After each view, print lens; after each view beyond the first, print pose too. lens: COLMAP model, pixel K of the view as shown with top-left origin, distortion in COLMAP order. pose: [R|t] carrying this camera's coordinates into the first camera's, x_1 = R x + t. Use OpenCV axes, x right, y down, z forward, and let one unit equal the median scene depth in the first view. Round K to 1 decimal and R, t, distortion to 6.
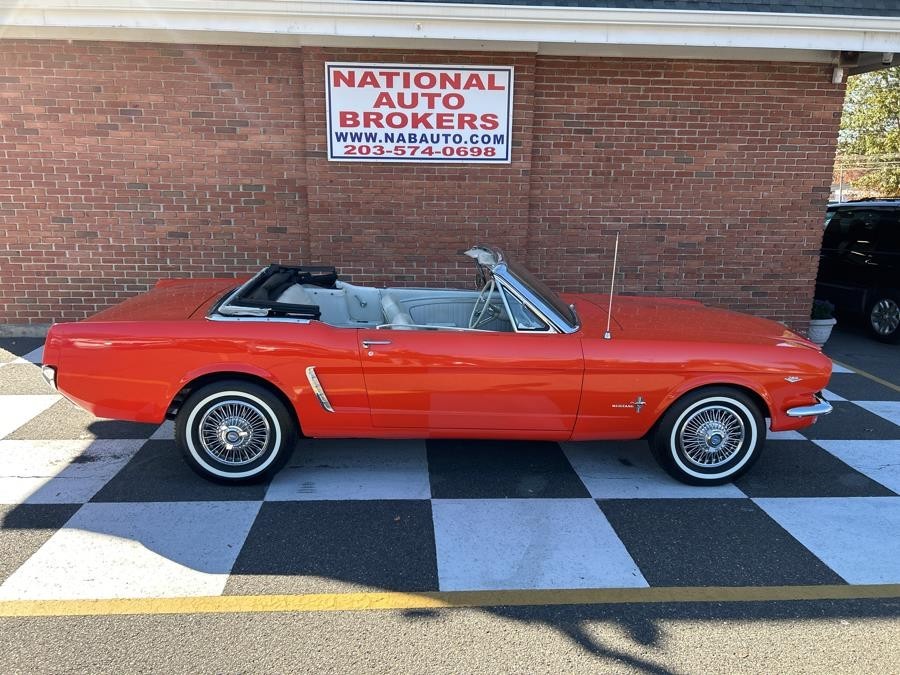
lens RADIAL K [[678.1, 0, 451.5], [0, 678.1, 337.9], [0, 0, 1]] dist [0.054902, -0.062207]
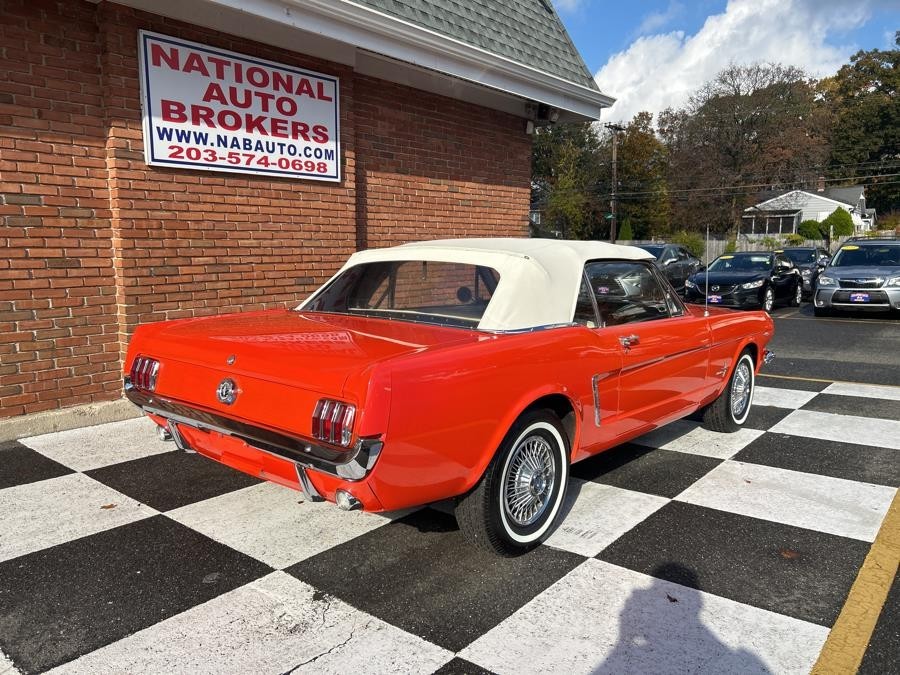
lens RADIAL K [[678.1, 0, 448.7], [0, 678.1, 340.4], [0, 0, 1]] dist [0.054902, -0.062207]
pose [[0.690131, -0.116717, 0.714210, -0.501994], [0.171812, 0.985117, -0.005030, -0.017388], [-0.702994, 0.126181, 0.699913, 0.290167]]
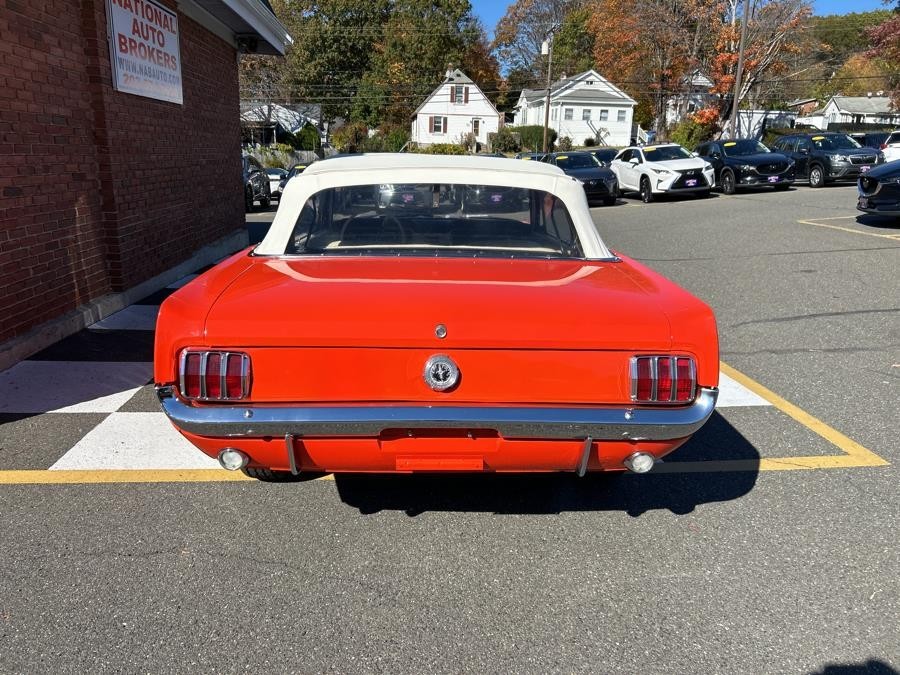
lens RADIAL K [[678.1, 0, 448.4], [0, 678.1, 337.0], [0, 0, 1]] dist [0.054902, -0.062207]
pose [[0.011067, -0.272440, 0.962109, -1.085623], [0.207615, 0.941826, 0.264308, -0.110142], [-0.978148, 0.196824, 0.066986, 0.597979]]
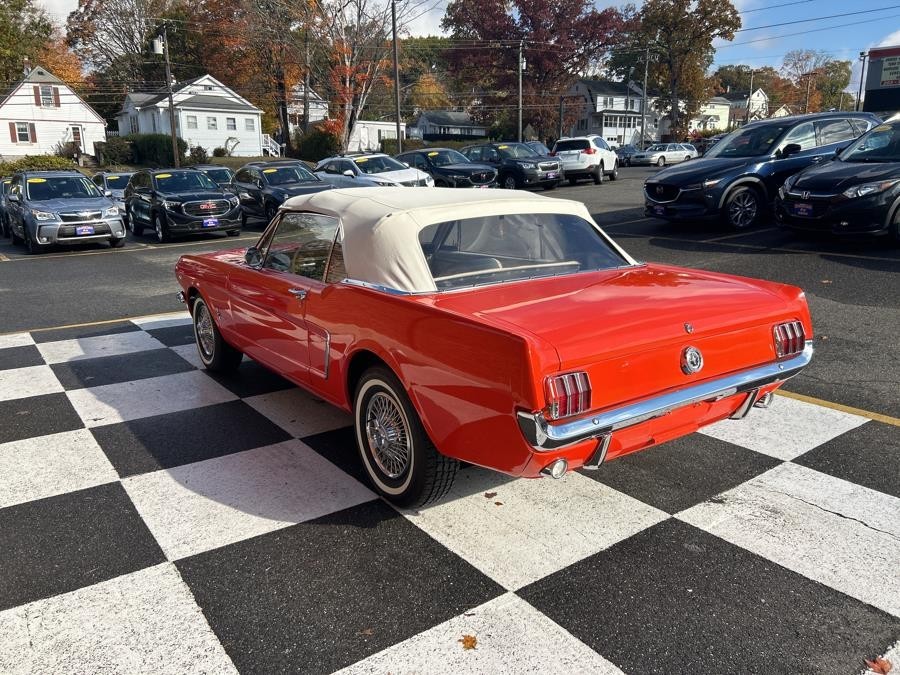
lens RADIAL K [[678.1, 0, 450.4], [0, 678.1, 337.0], [0, 0, 1]] dist [0.054902, -0.062207]
pose [[-0.521771, -0.217815, 0.824810, -0.553732], [0.190456, 0.912709, 0.361509, -0.186947], [-0.831553, 0.345715, -0.434741, 0.931437]]
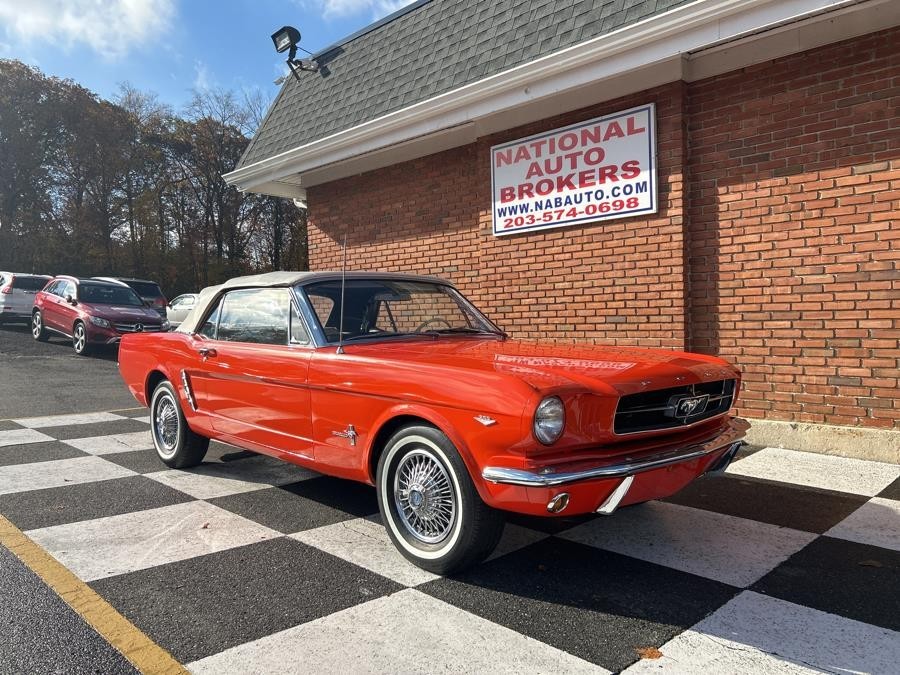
lens RADIAL K [[678.1, 0, 448.5], [0, 678.1, 341.0], [0, 0, 1]] dist [0.054902, -0.062207]
pose [[0.647517, -0.005270, -0.762032, 0.570757], [-0.142146, 0.981590, -0.127574, 0.041868], [0.748676, 0.190926, 0.634848, 0.315914]]
